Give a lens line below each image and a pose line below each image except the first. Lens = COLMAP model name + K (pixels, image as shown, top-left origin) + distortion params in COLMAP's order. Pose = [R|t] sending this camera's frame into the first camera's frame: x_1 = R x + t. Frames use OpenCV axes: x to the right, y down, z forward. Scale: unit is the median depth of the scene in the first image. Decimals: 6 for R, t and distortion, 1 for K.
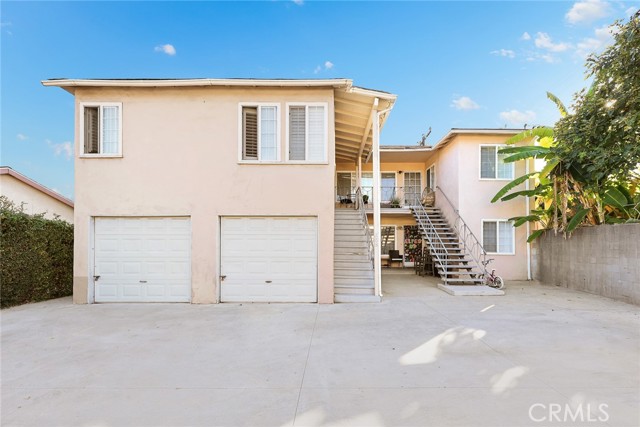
lens RADIAL K [[281.6, 0, 321.3], [0, 281.6, 242.0], [0, 0, 1]] dist [0.001374, 0.000214]
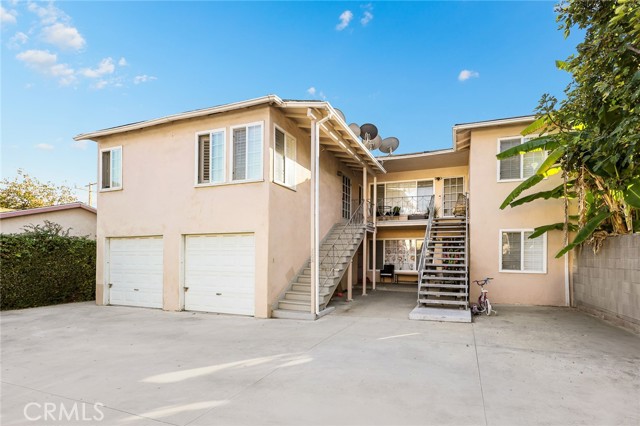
lens RADIAL K [[281.5, 0, 351.3], [0, 281.5, 256.0], [0, 0, 1]] dist [0.000104, -0.000028]
pose [[0.950916, 0.000340, -0.309450, 0.636955], [0.000505, 0.999996, 0.002650, -0.008694], [0.309450, -0.002676, 0.950912, 0.128634]]
